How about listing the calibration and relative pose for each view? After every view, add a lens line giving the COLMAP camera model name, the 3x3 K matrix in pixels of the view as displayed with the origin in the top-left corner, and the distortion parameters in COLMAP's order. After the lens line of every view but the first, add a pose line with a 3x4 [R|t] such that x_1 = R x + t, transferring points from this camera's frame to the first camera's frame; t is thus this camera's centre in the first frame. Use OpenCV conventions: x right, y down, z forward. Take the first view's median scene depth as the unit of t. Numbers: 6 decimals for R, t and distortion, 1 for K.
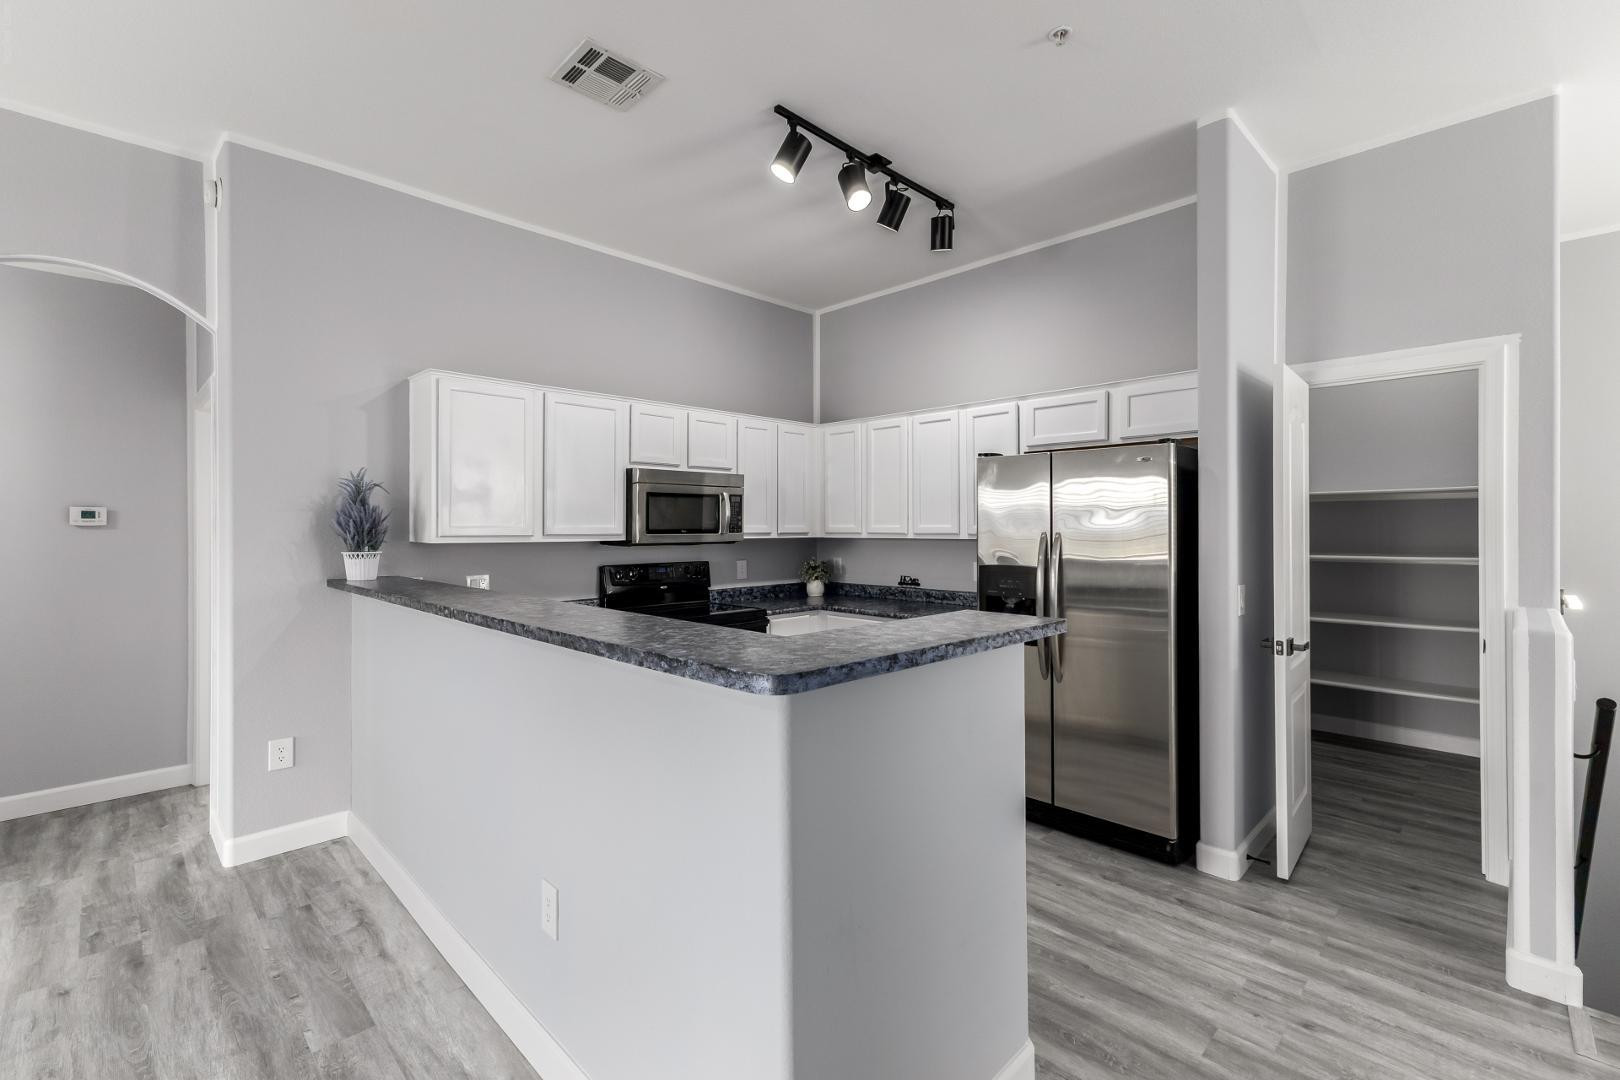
lens RADIAL K [[700.9, 0, 815.9], [0, 700.9, 529.0], [0, 0, 1]] dist [-0.004194, -0.001213]
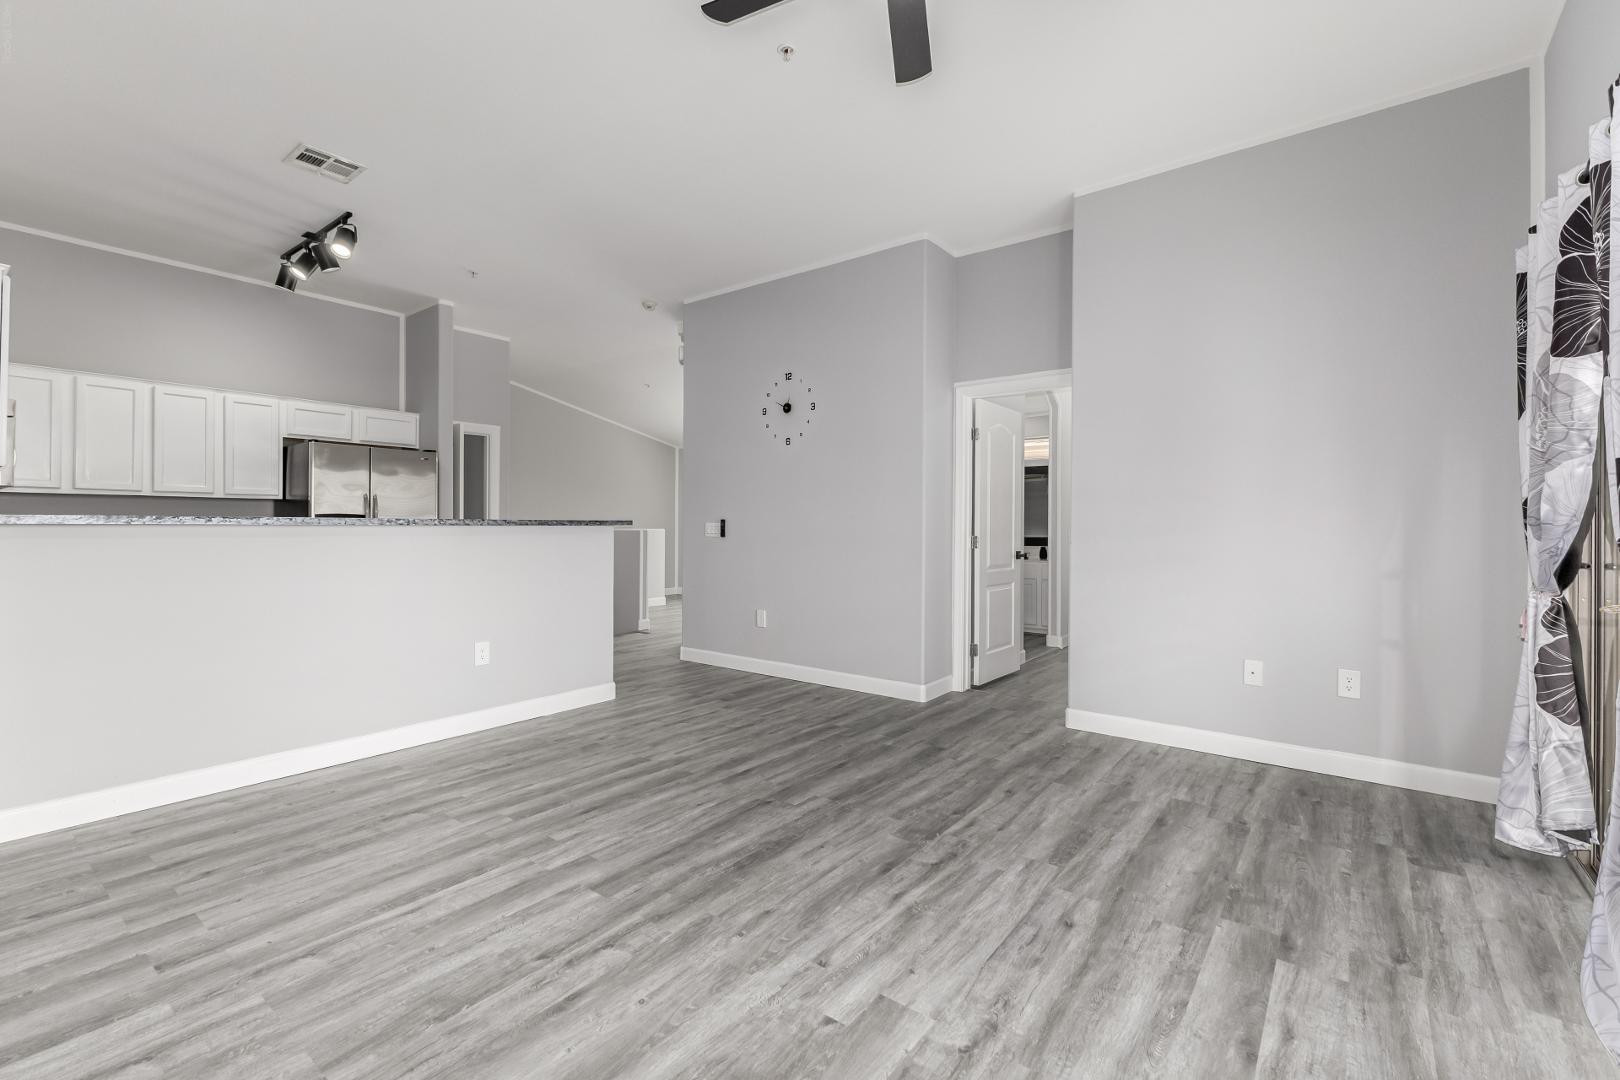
lens RADIAL K [[700.9, 0, 802.8], [0, 700.9, 534.4], [0, 0, 1]] dist [-0.004194, -0.001213]
pose [[-0.096937, -0.008365, 0.995255, -1.840599], [-0.003801, 0.999961, 0.008034, 0.102456], [-0.995283, -0.003004, -0.096965, 0.144024]]
